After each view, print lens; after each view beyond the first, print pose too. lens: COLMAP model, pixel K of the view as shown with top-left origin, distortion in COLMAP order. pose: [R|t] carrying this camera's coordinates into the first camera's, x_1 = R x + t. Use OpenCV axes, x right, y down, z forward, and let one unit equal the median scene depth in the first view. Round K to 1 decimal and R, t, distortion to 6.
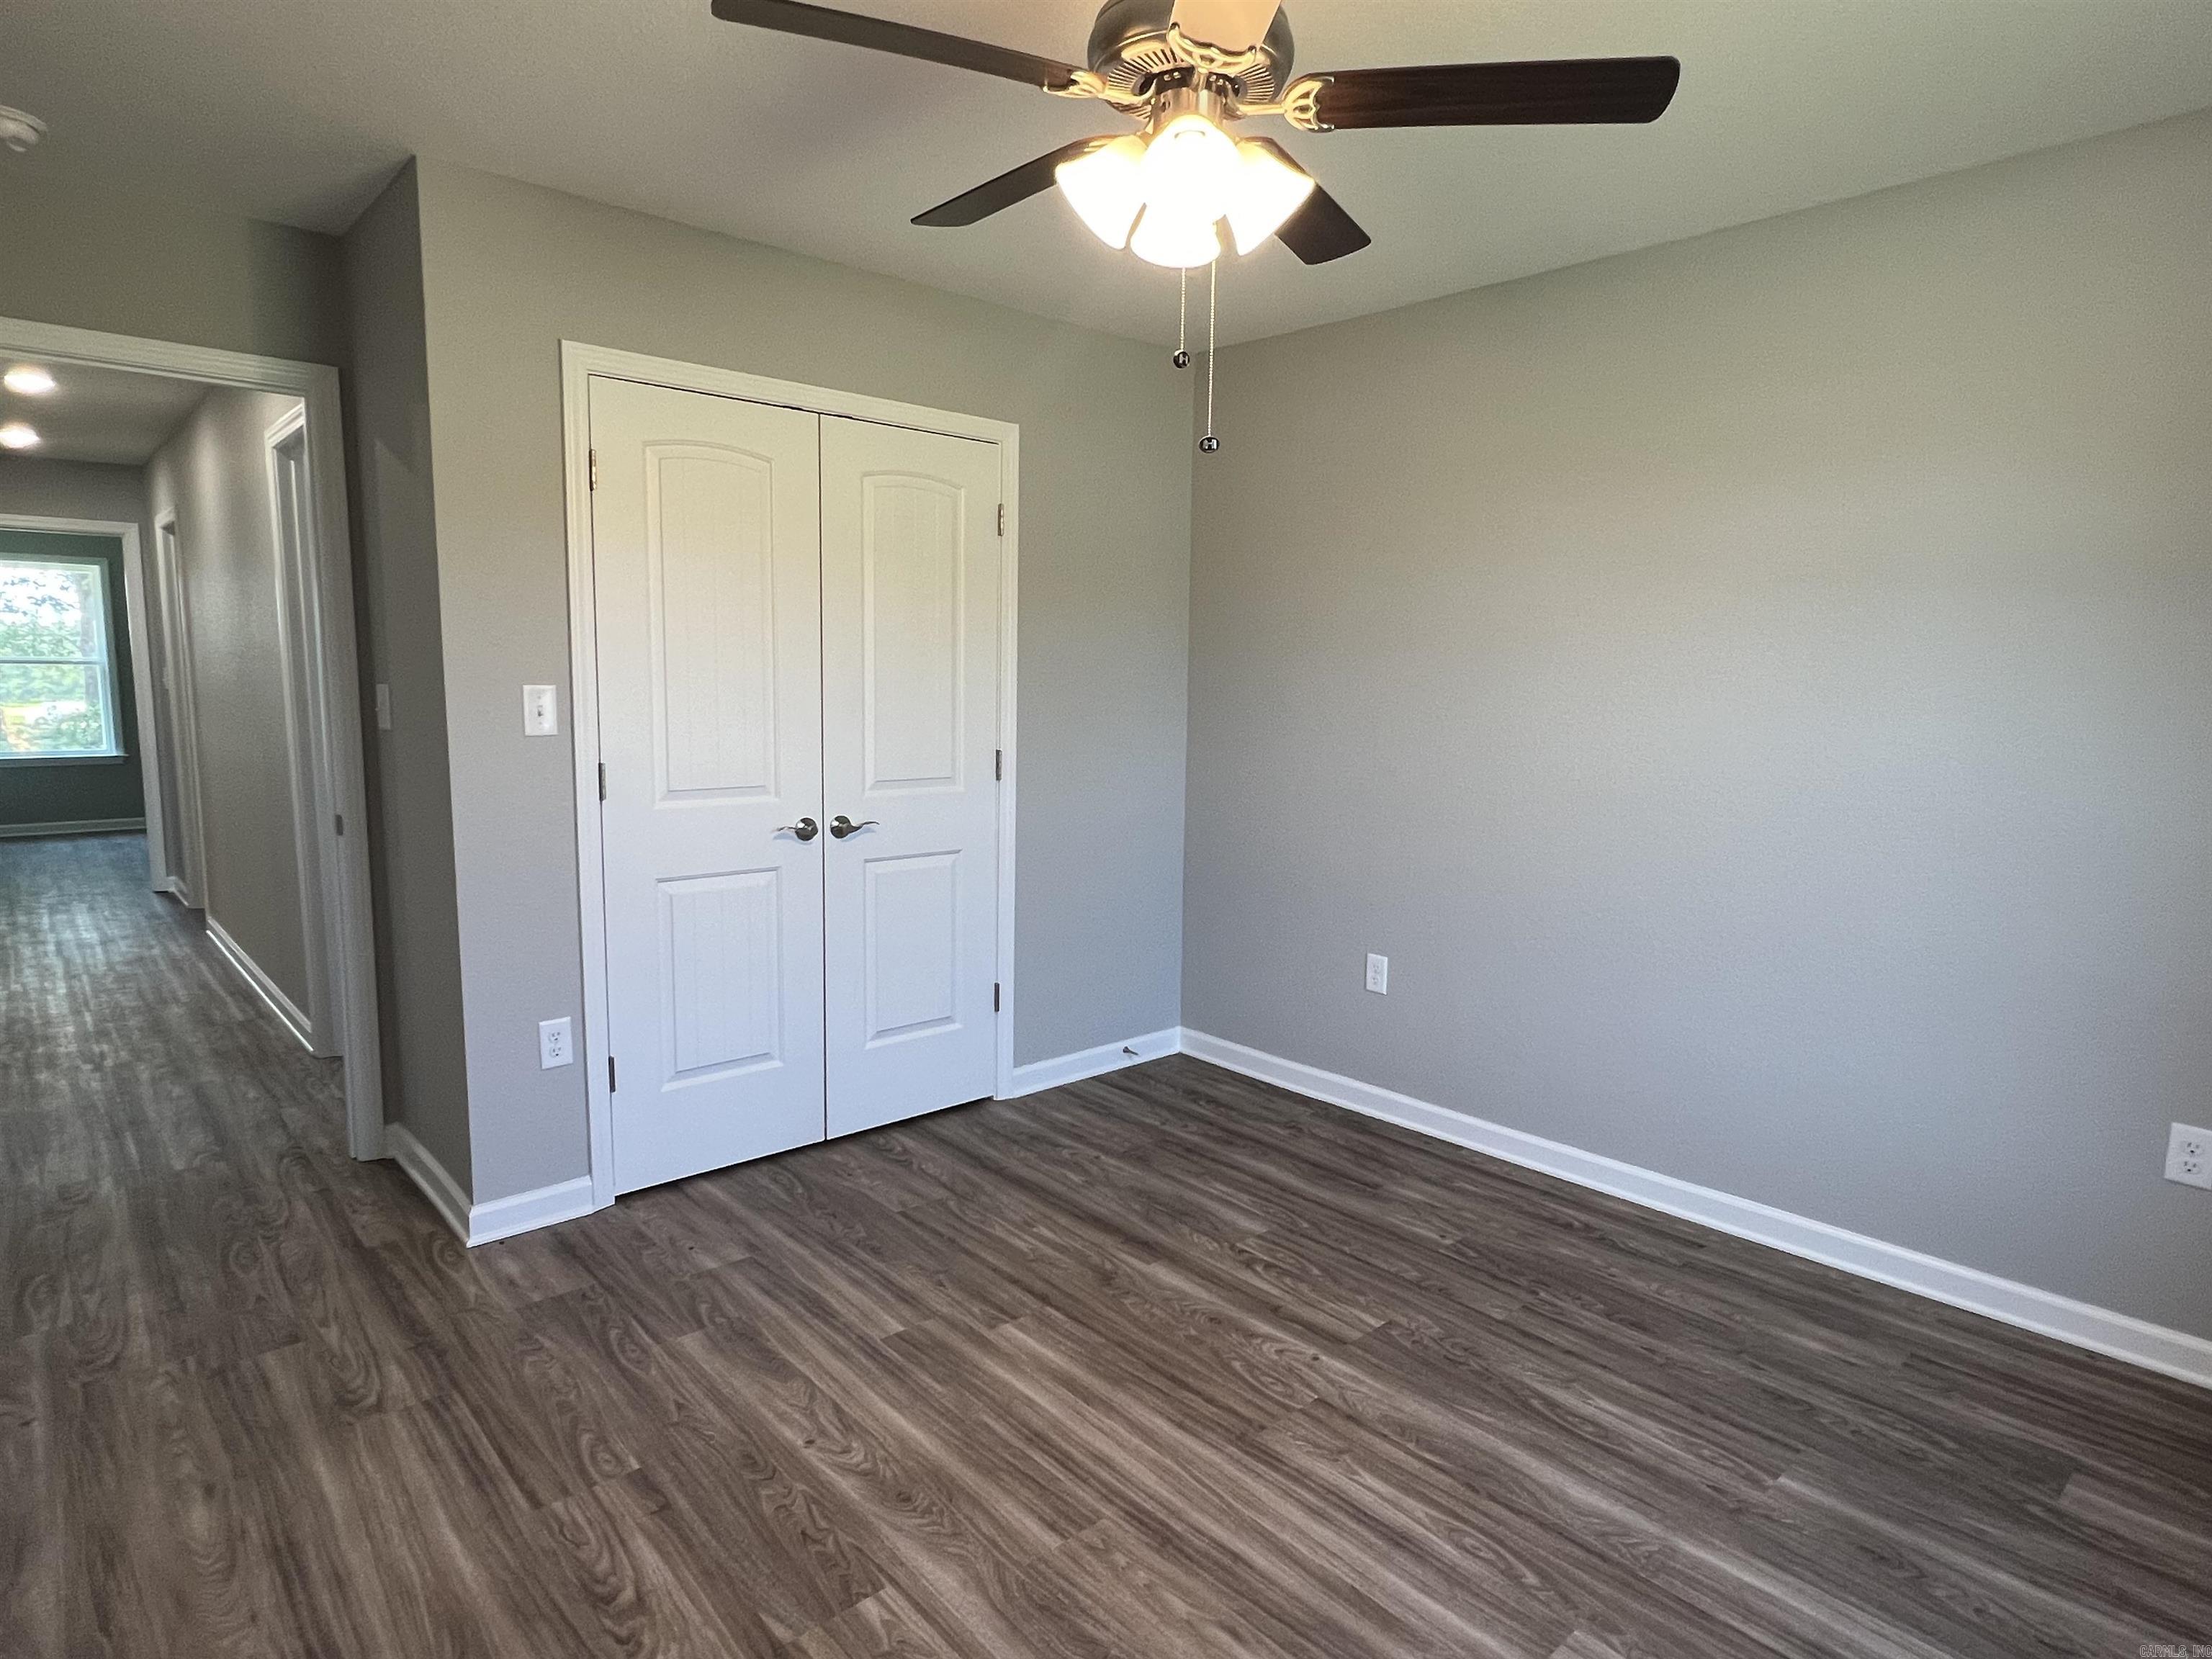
lens RADIAL K [[1237.0, 0, 1095.5], [0, 1237.0, 836.9], [0, 0, 1]] dist [-0.001546, 0.000408]
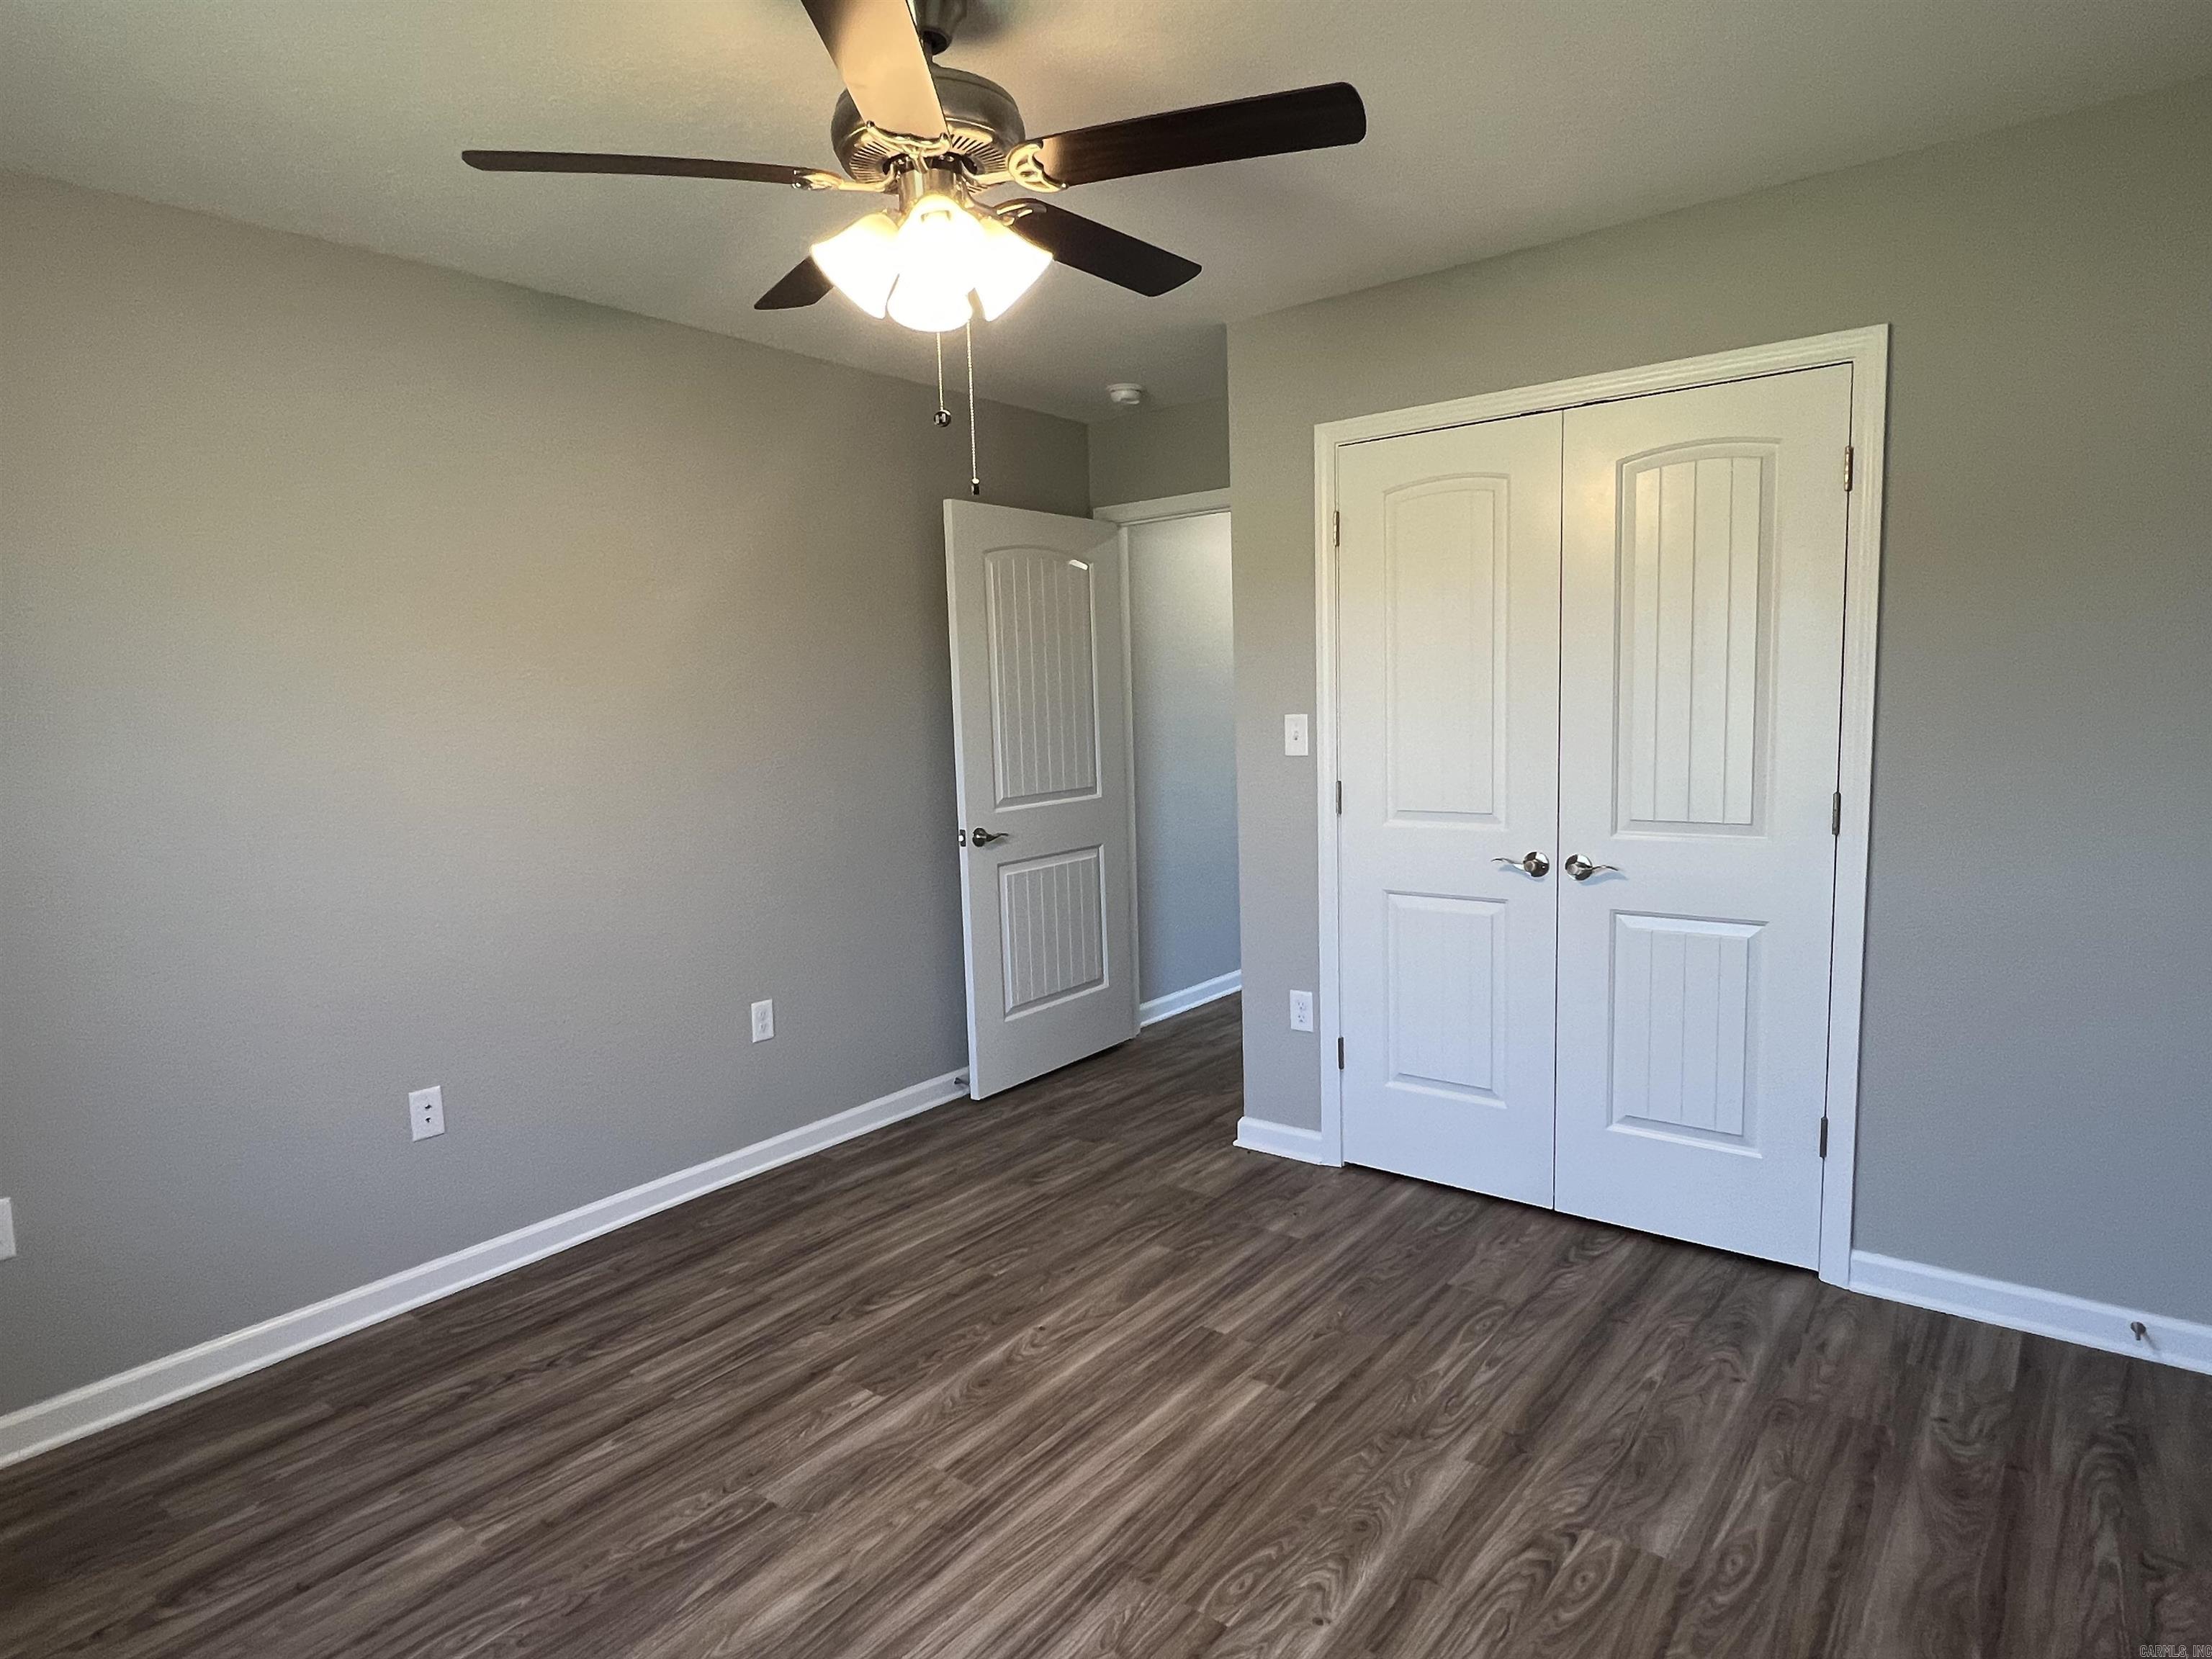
lens RADIAL K [[1237.0, 0, 1095.5], [0, 1237.0, 836.9], [0, 0, 1]] dist [-0.001546, 0.000408]
pose [[0.168730, 0.091837, -0.981375, 0.743099], [-0.095069, 0.992524, 0.076535, -0.080022], [0.981067, 0.080384, 0.176199, 0.617610]]
